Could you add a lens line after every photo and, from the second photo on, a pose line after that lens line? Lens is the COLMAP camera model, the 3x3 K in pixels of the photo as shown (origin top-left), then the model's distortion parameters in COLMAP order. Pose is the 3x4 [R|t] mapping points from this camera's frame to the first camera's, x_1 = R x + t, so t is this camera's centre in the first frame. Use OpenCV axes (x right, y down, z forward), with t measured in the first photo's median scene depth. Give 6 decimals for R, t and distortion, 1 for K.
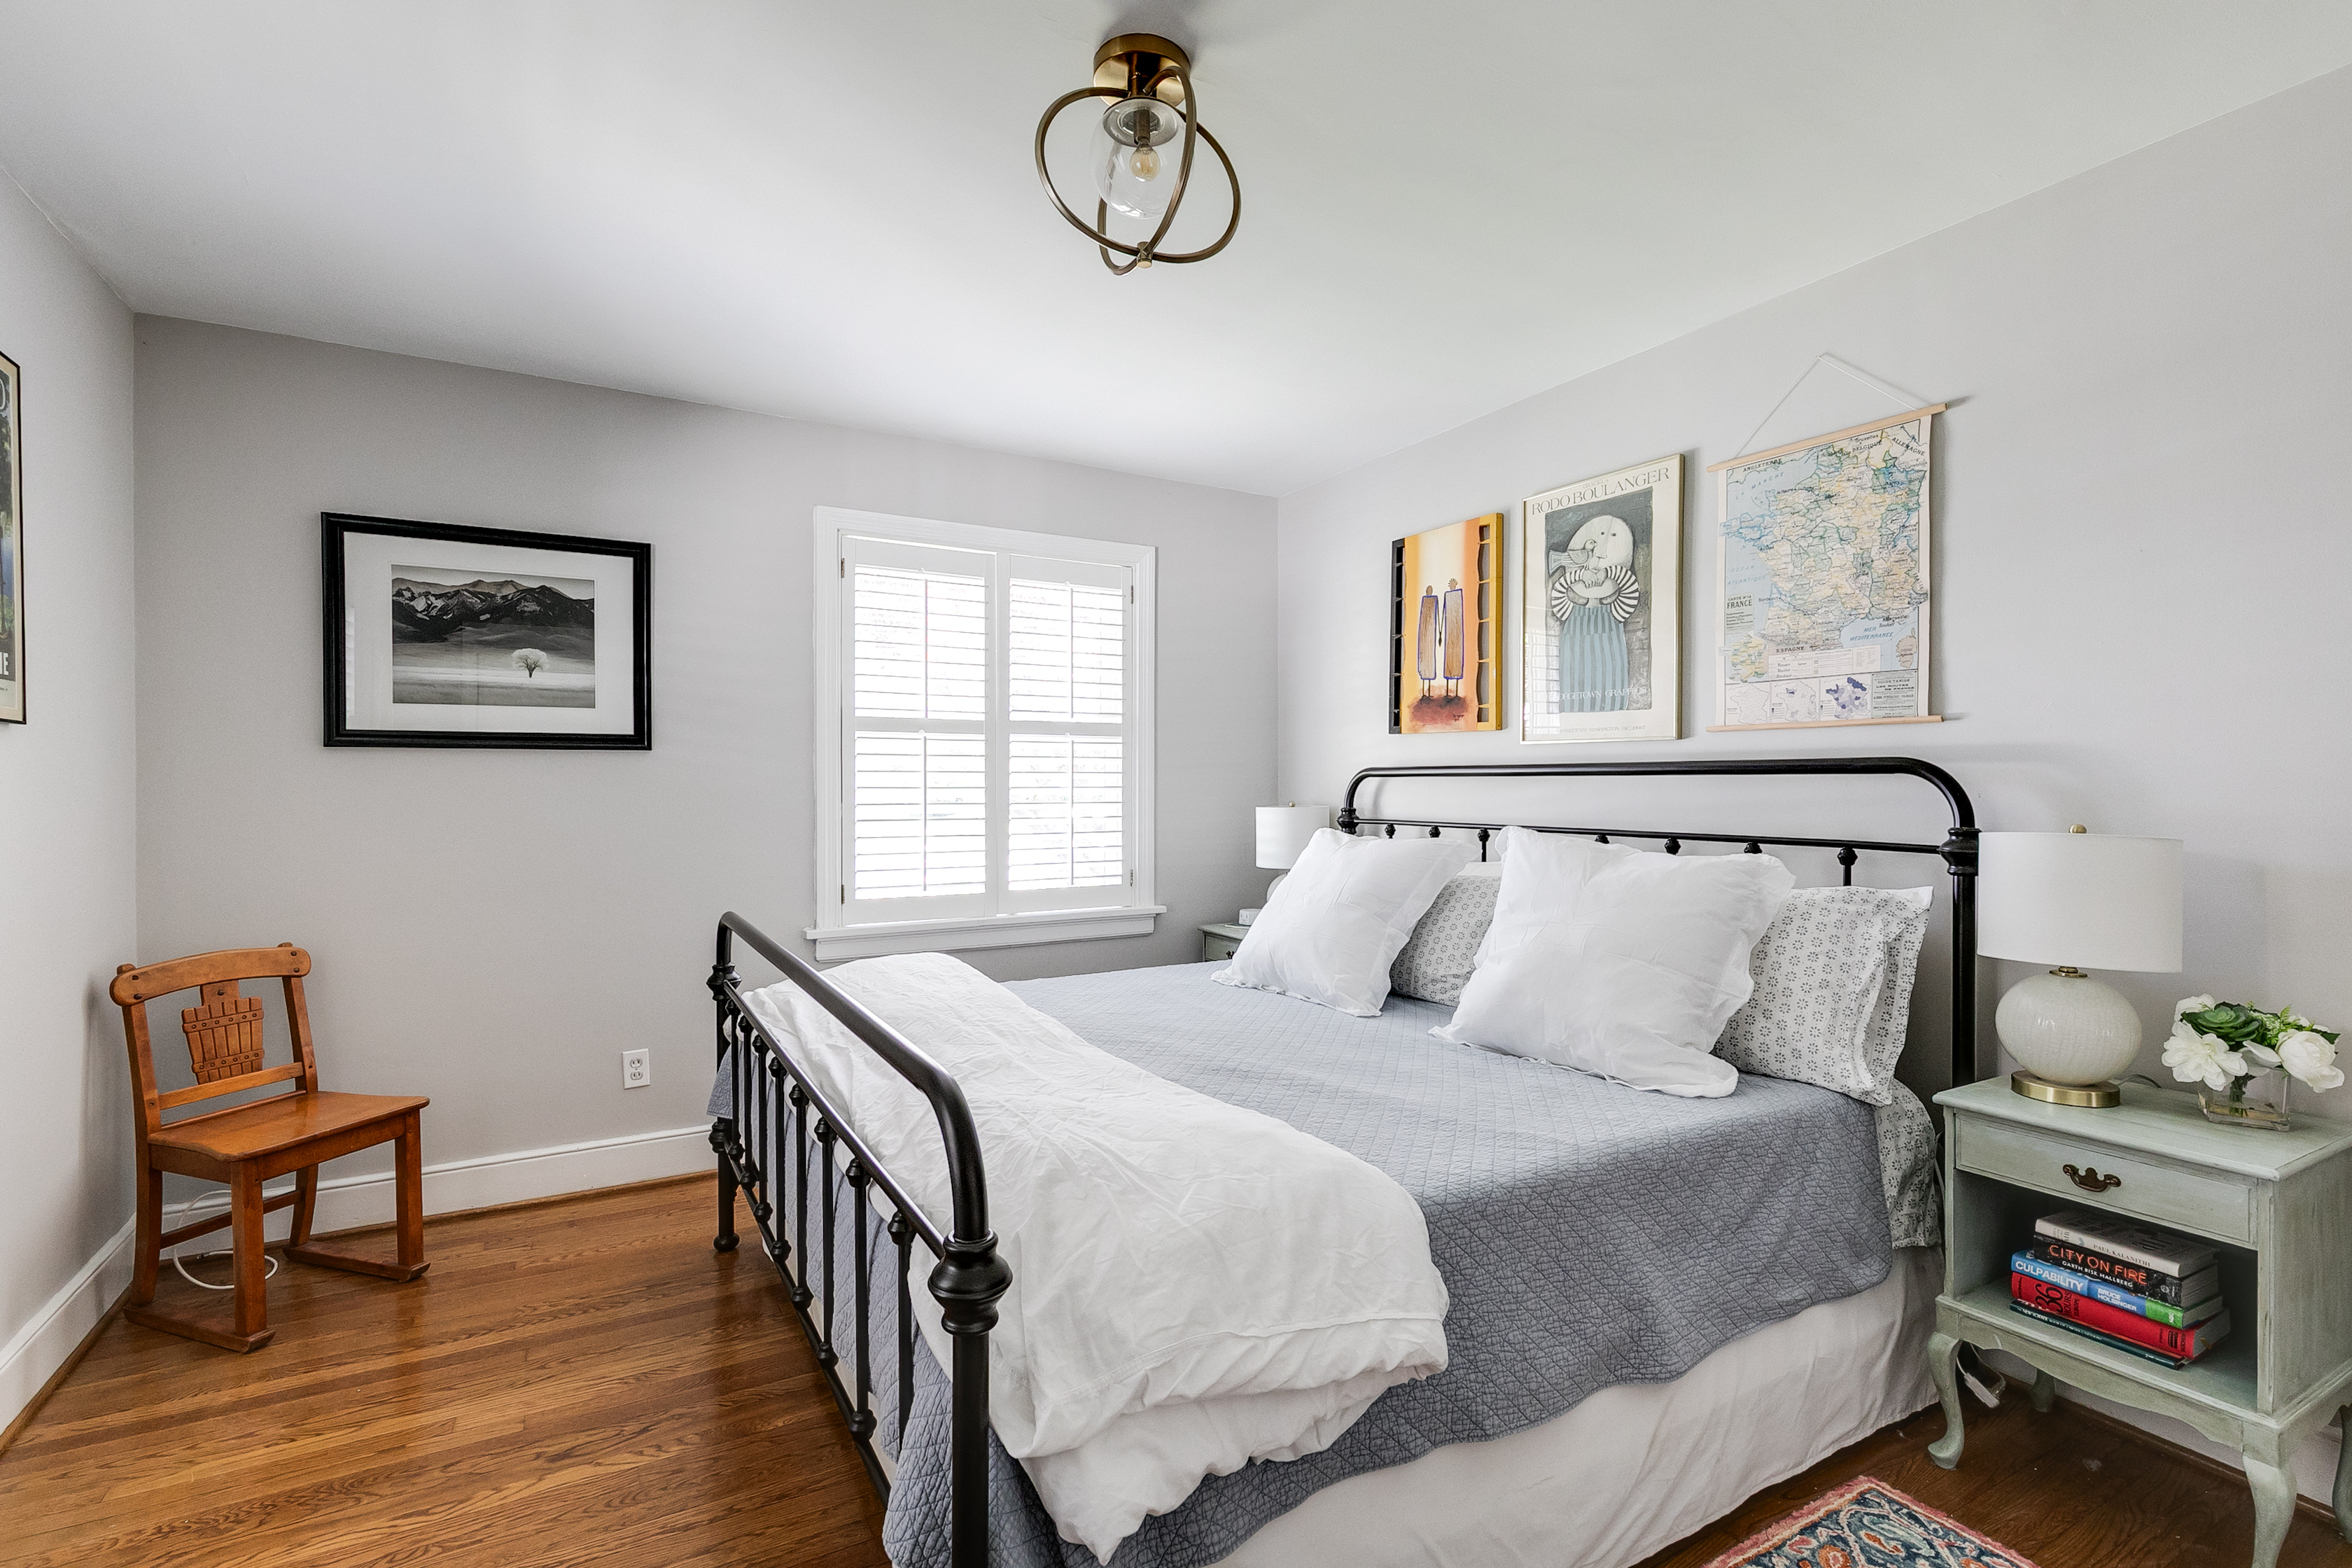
lens RADIAL K [[1066.3, 0, 1176.0], [0, 1066.3, 784.0], [0, 0, 1]] dist [0.008057, -0.000185]
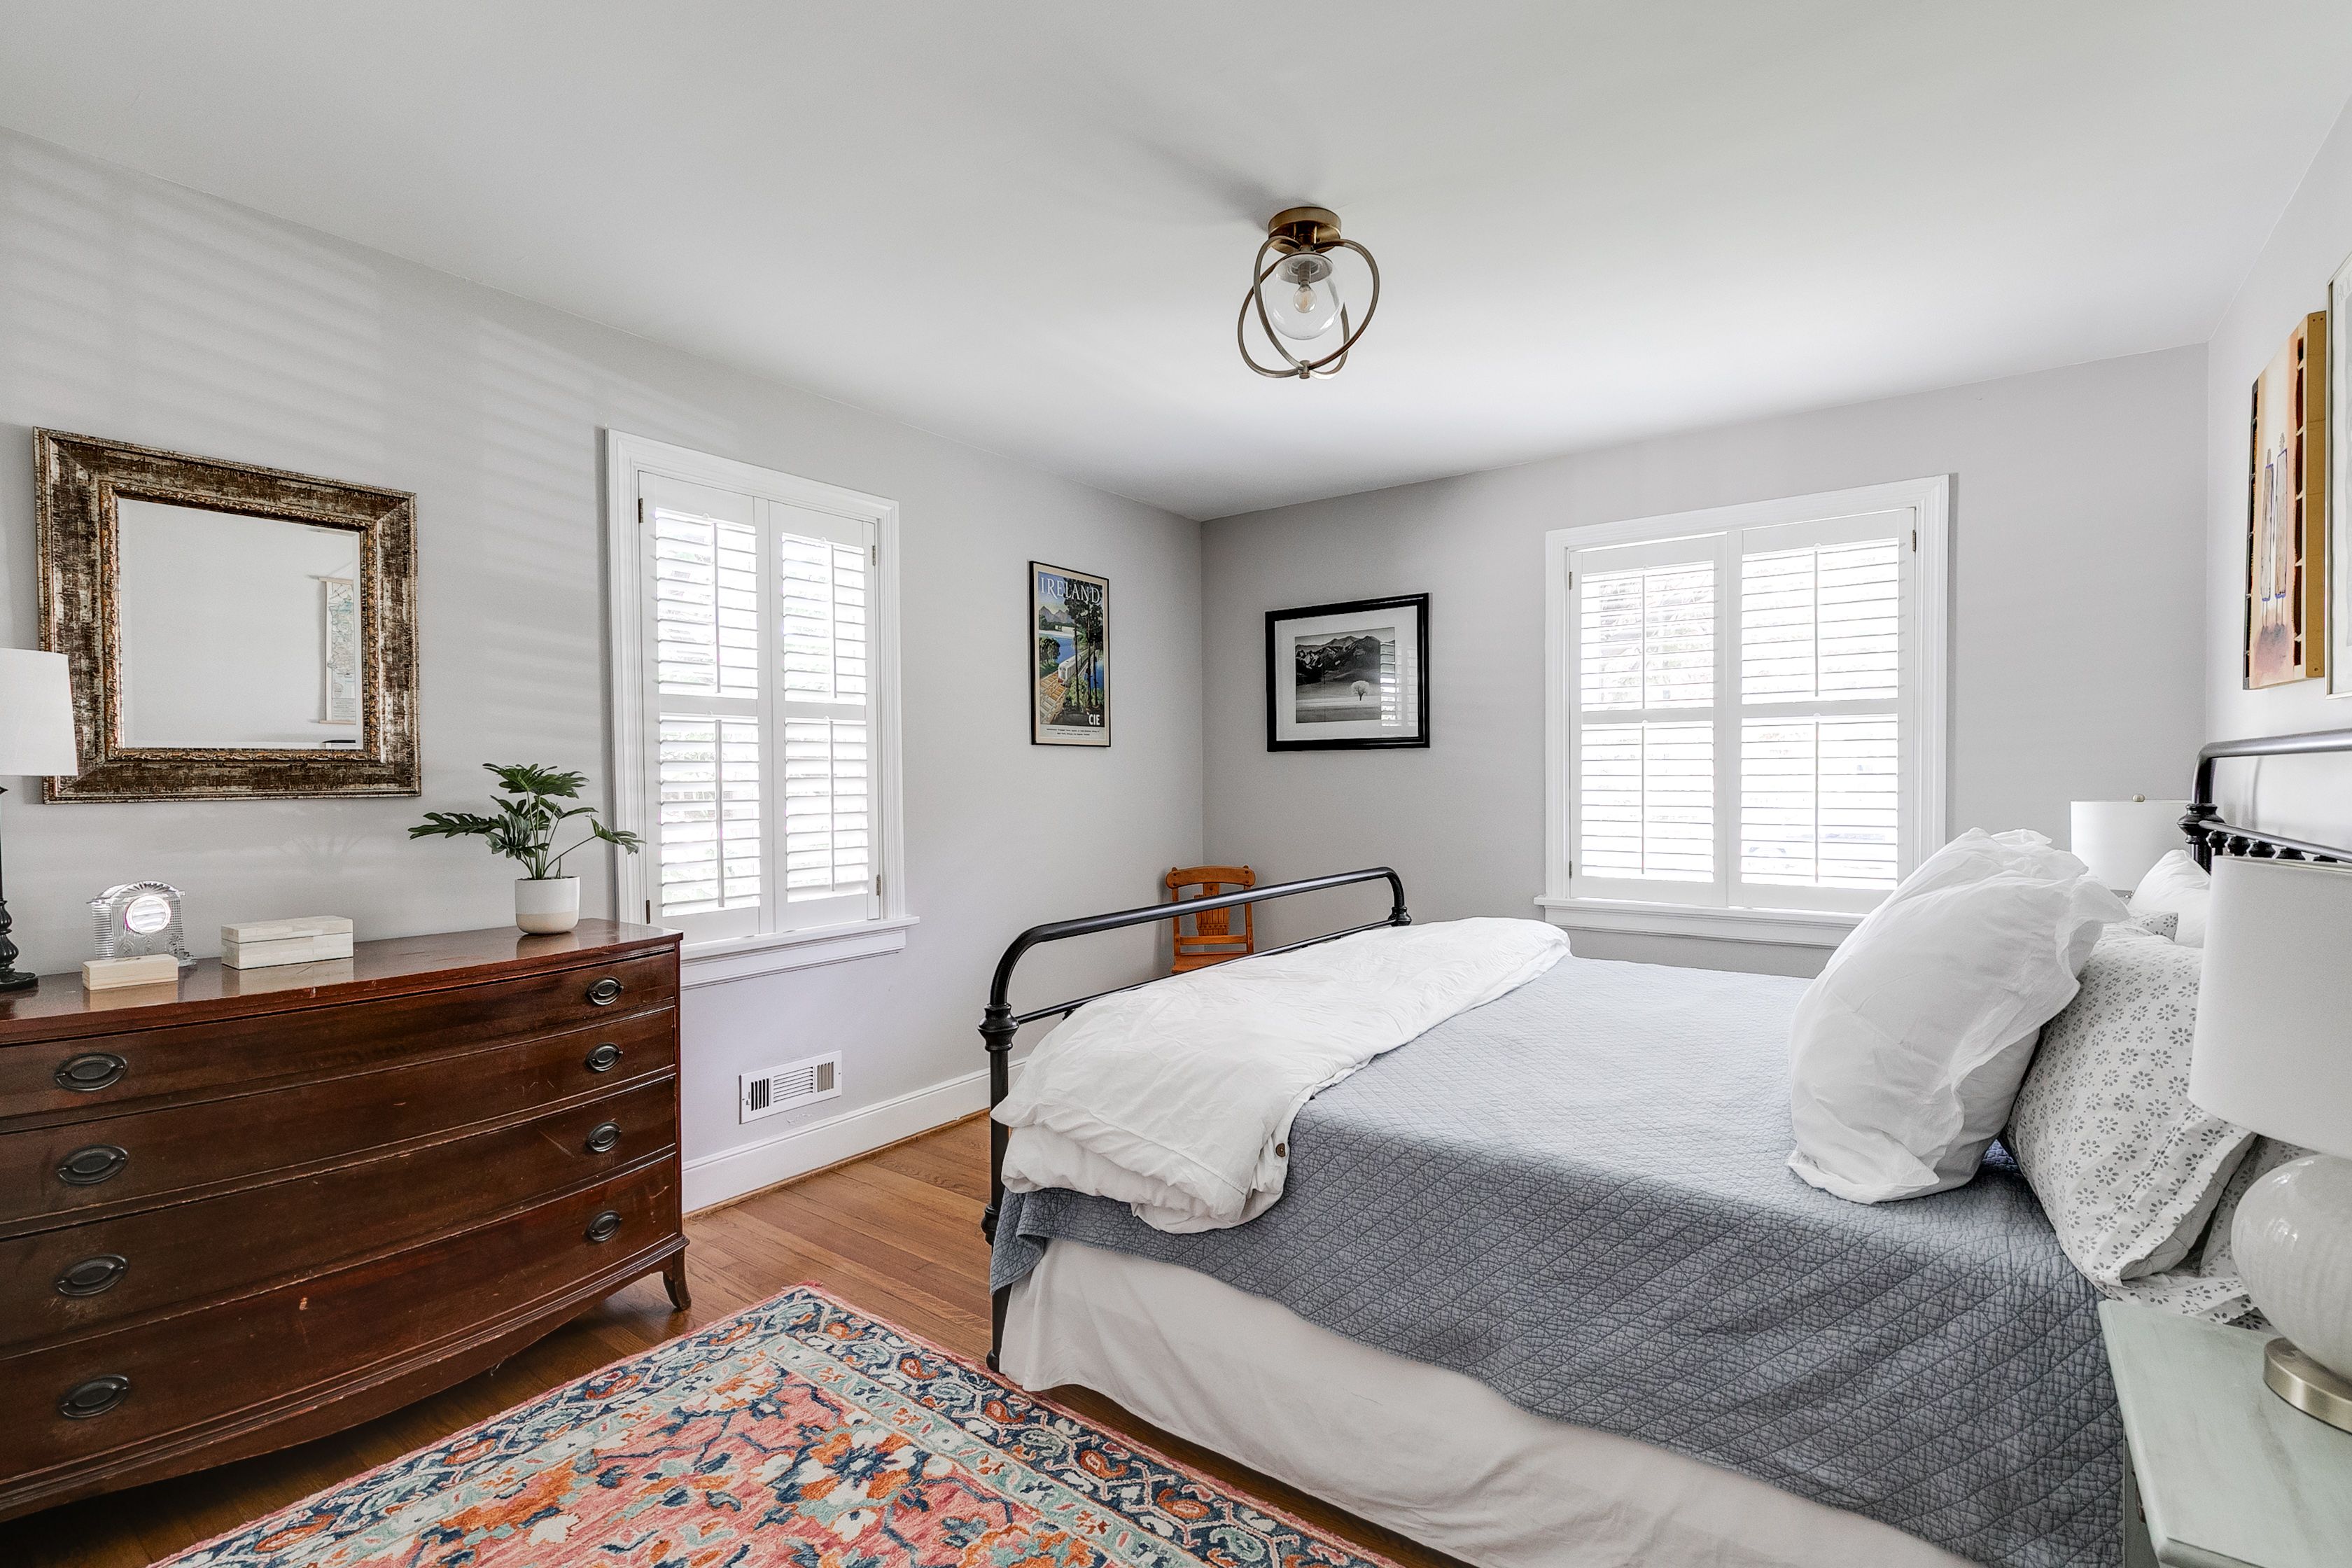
lens RADIAL K [[1066.3, 0, 1176.0], [0, 1066.3, 784.0], [0, 0, 1]] dist [0.008057, -0.000185]
pose [[0.401490, 0.004927, -0.915850, 0.737774], [0.005590, 0.999954, 0.007830, 0.001599], [0.915846, -0.008264, 0.401444, 0.217760]]
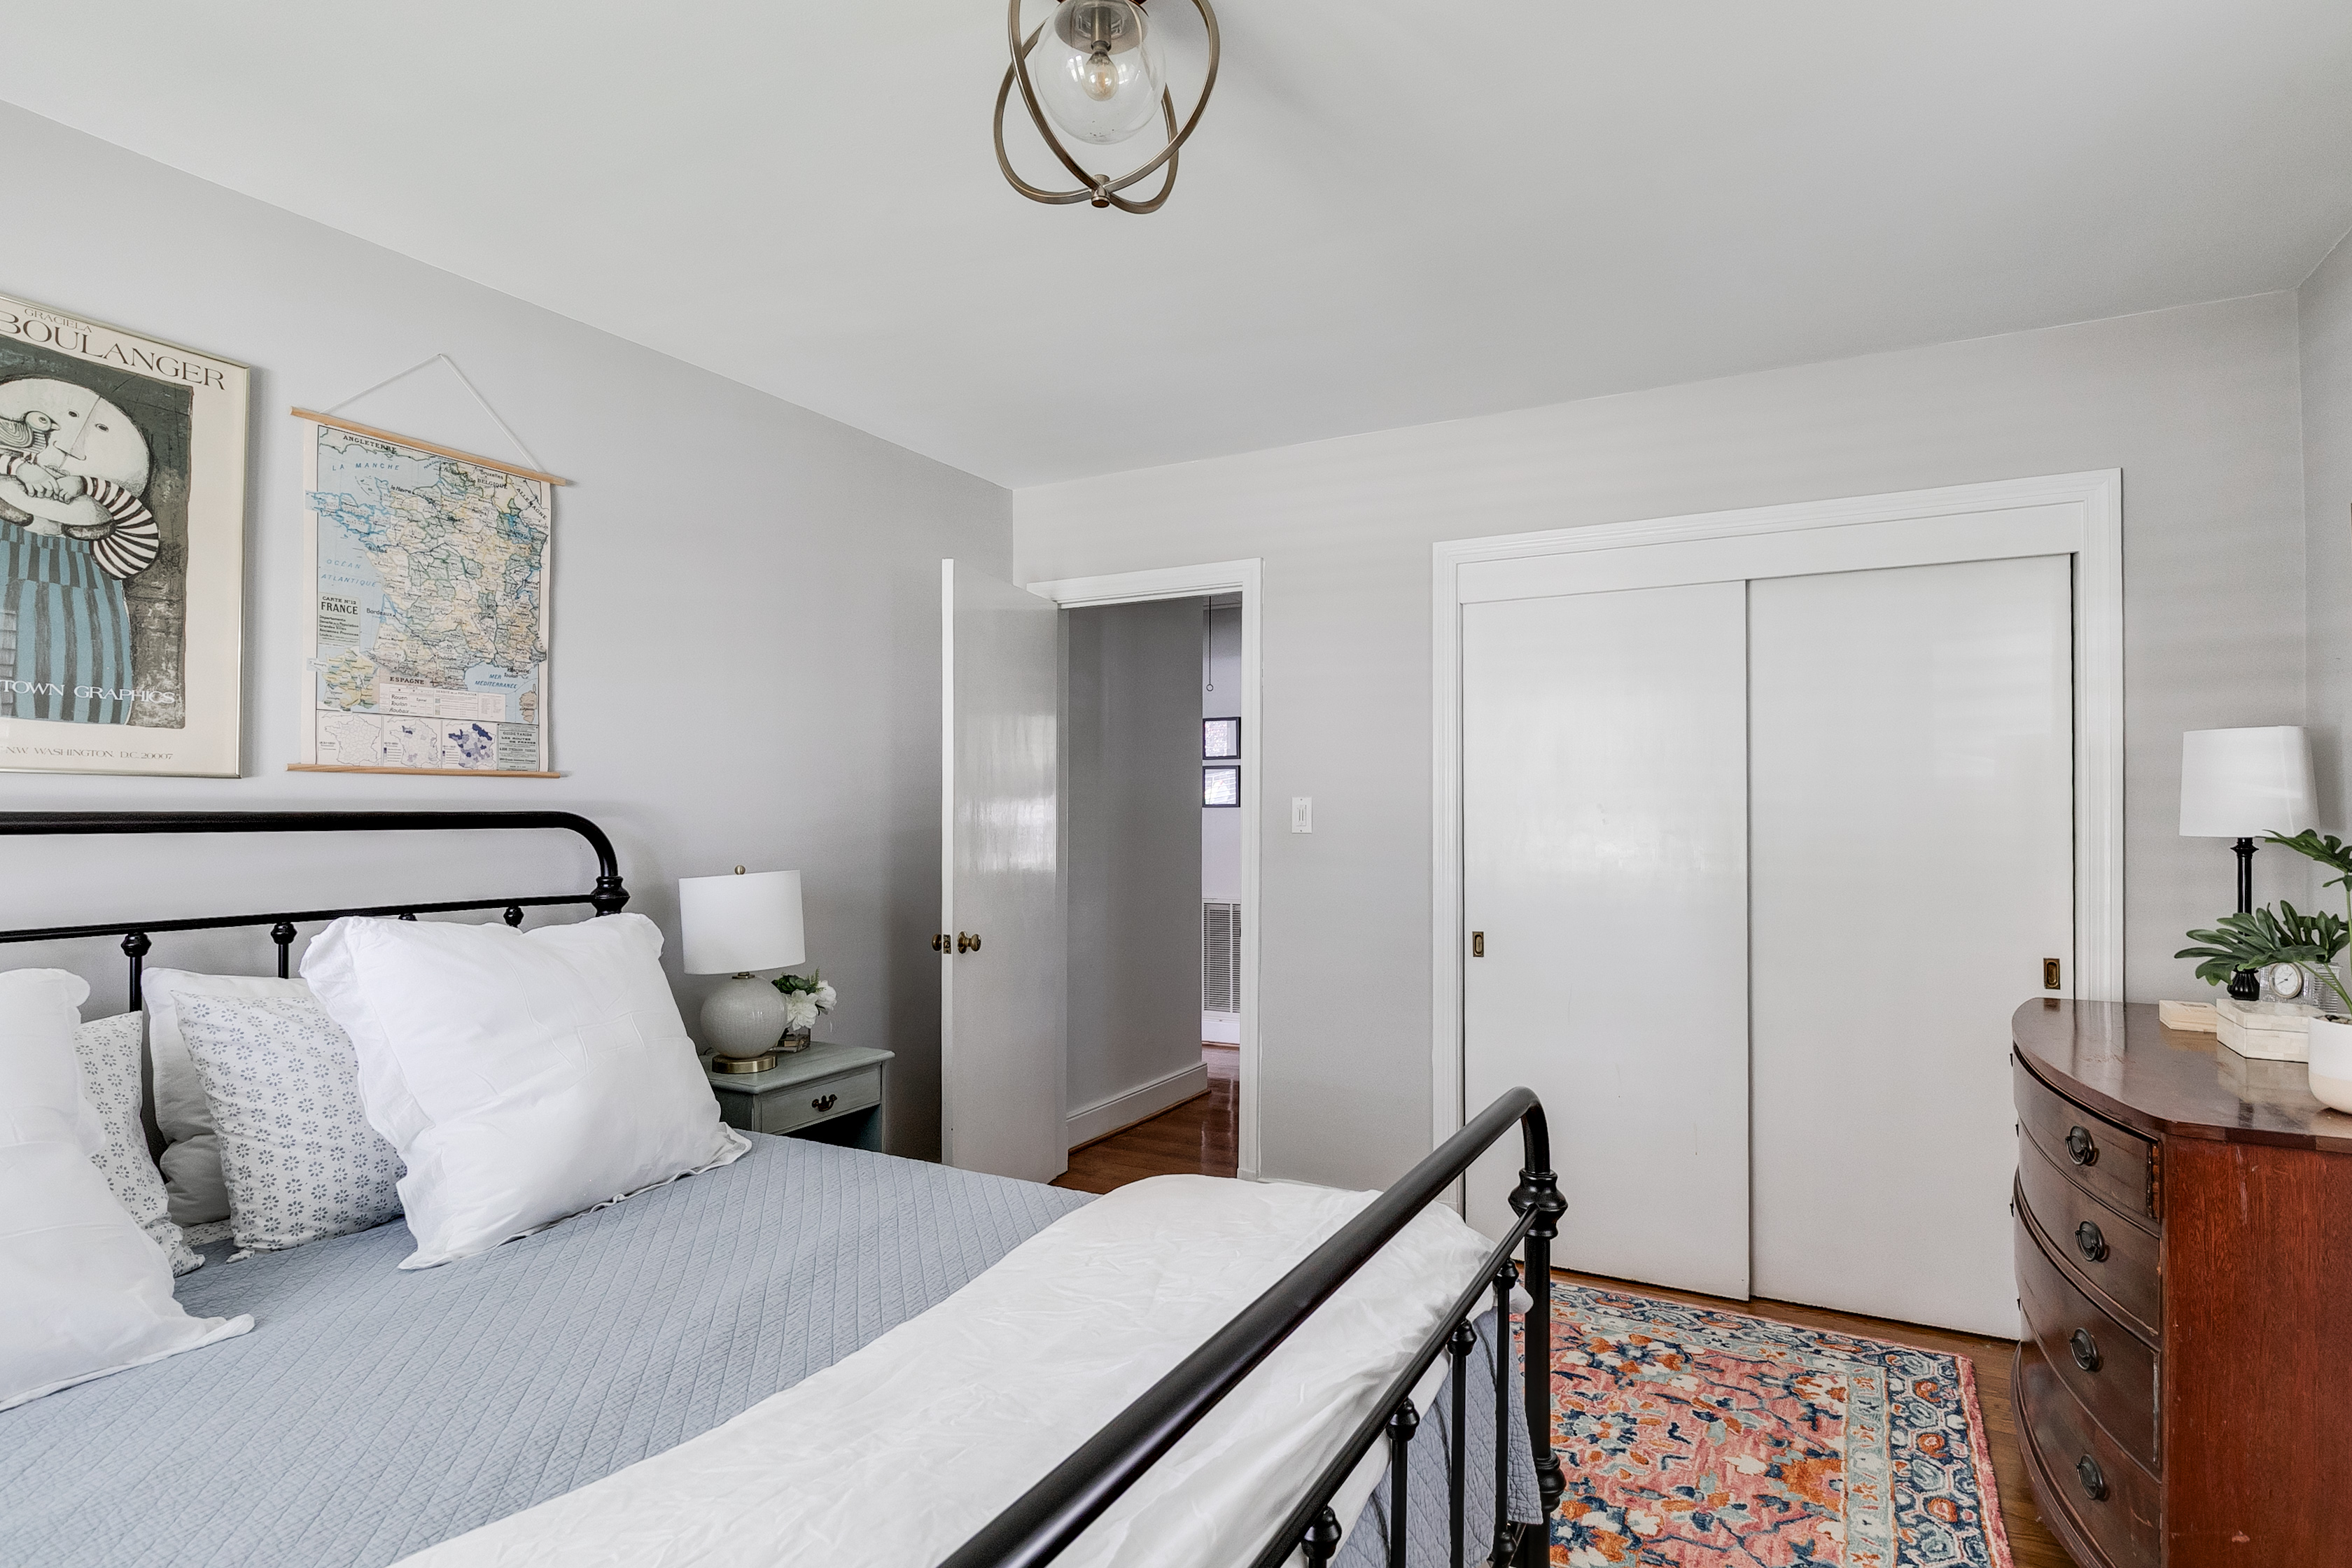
lens RADIAL K [[1222.1, 0, 1183.6], [0, 1222.1, 809.1], [0, 0, 1]] dist [0.000154, 0.000105]
pose [[-0.524052, 0.003060, 0.851680, -0.537753], [0.002167, 0.999995, -0.002260, -0.020138], [-0.851683, 0.000661, -0.524057, 0.937569]]
